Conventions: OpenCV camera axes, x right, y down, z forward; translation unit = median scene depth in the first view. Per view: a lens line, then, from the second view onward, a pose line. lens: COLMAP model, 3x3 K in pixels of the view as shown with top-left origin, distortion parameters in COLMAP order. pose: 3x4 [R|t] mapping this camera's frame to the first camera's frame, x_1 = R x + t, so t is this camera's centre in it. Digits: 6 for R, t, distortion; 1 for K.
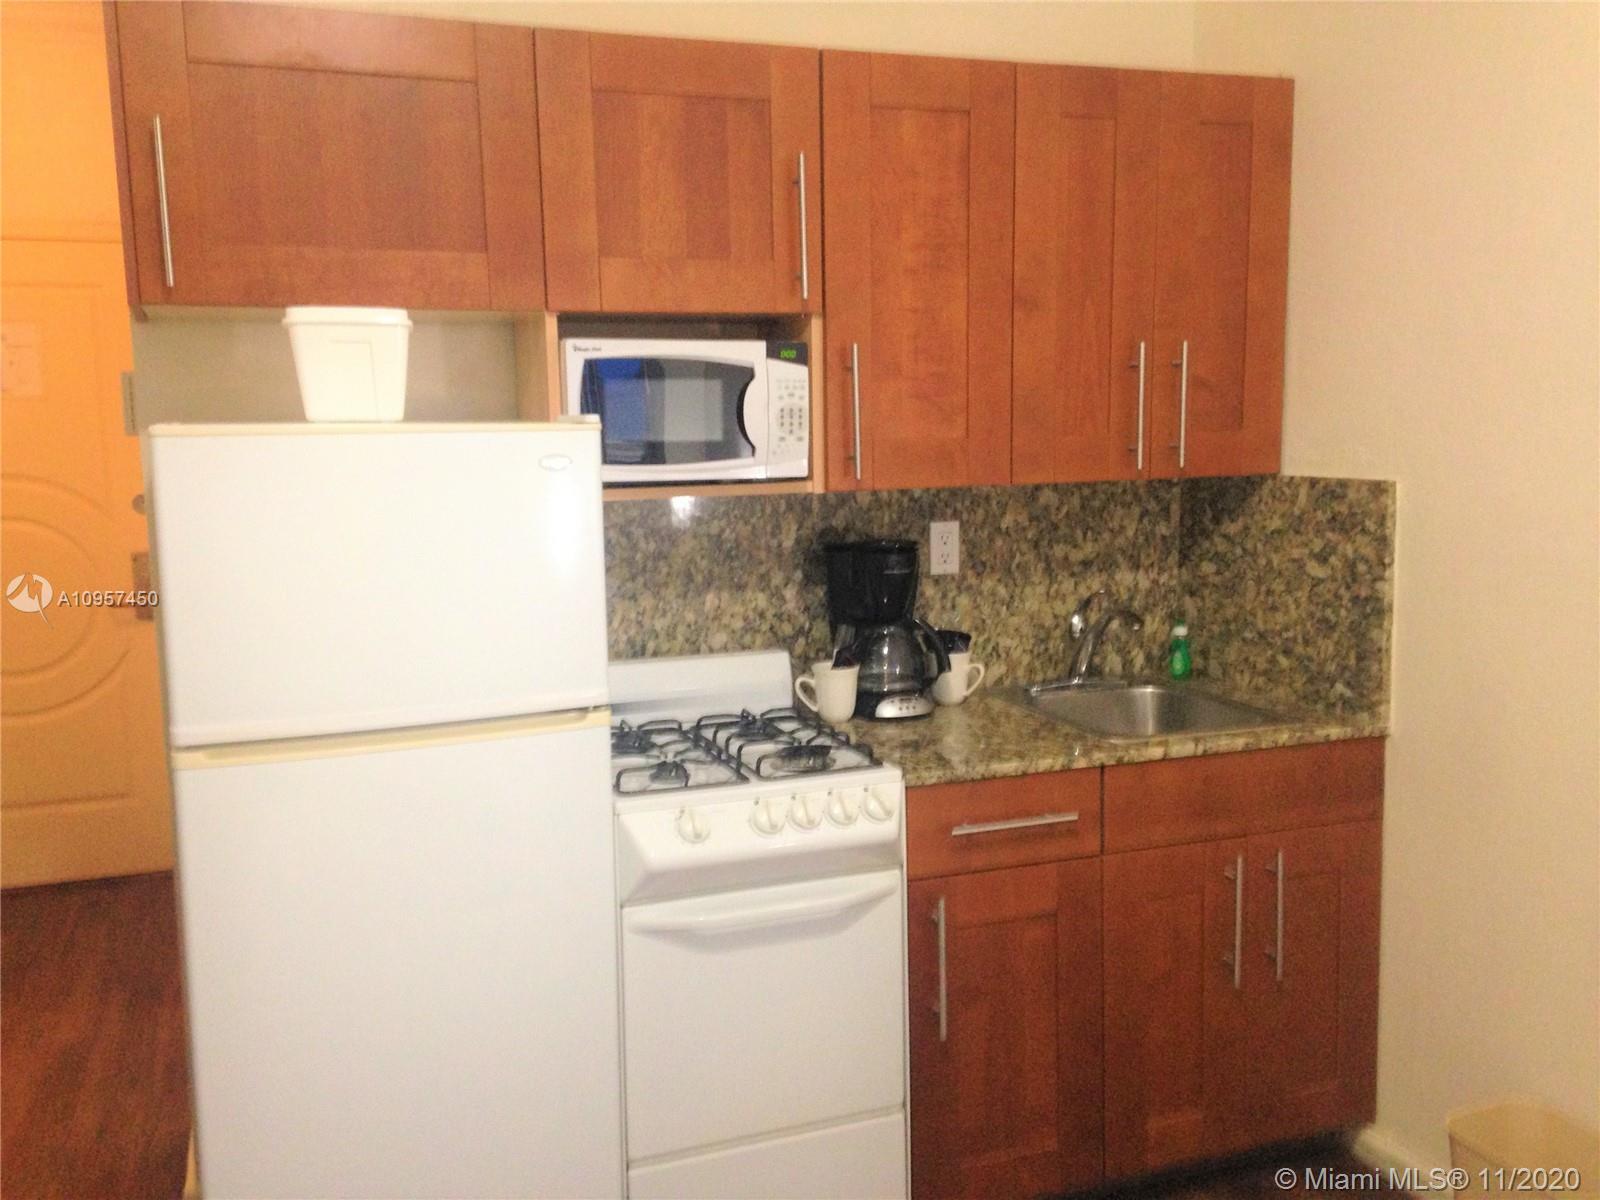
lens RADIAL K [[1484.6, 0, 800.0], [0, 1484.6, 600.0], [0, 0, 1]] dist [0.122170, 0.004869]
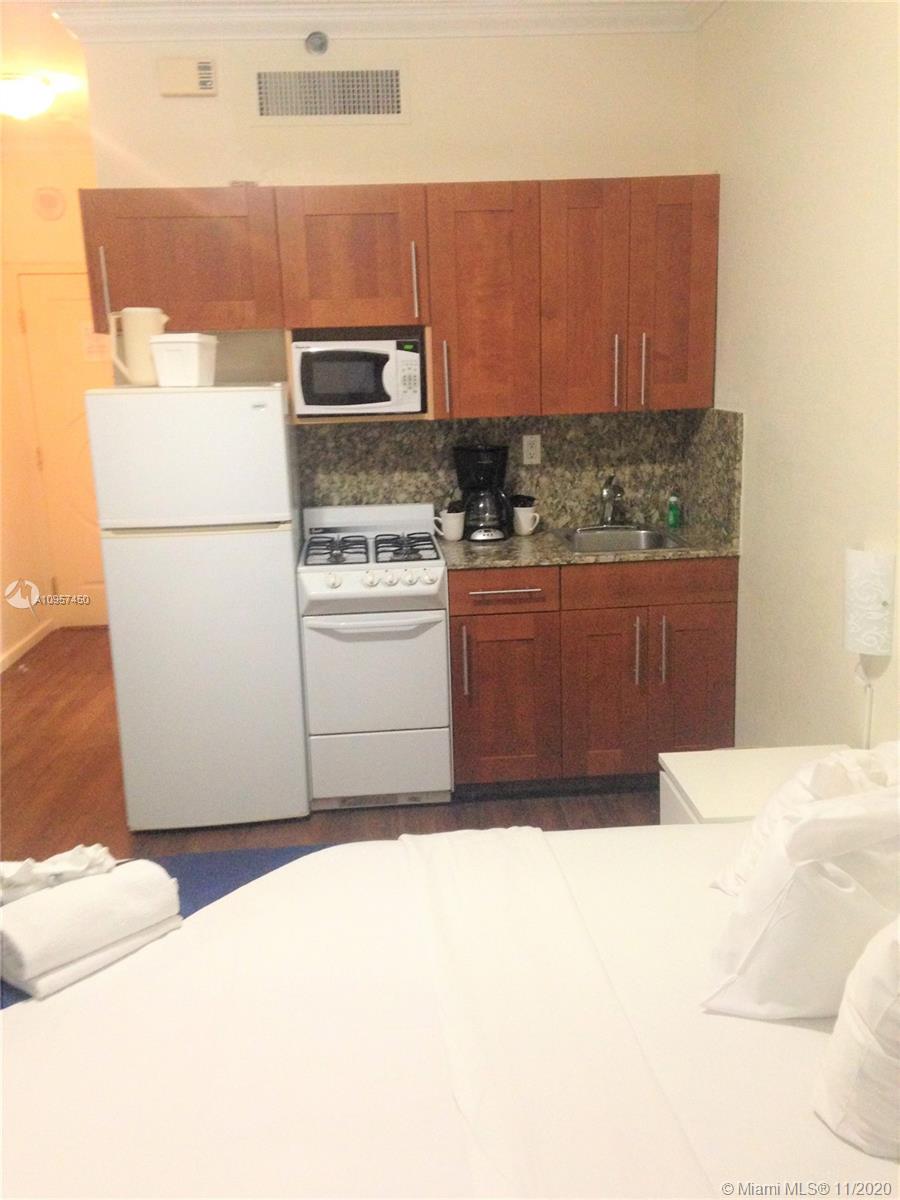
lens RADIAL K [[1113.5, 0, 450.0], [0, 1113.5, 600.0], [0, 0, 1]] dist [0.122170, 0.004869]
pose [[0.956917, 0.048197, -0.286333, 0.421958], [-0.020395, 0.994849, 0.099297, 0.014659], [0.289644, -0.089179, 0.952971, -0.356753]]
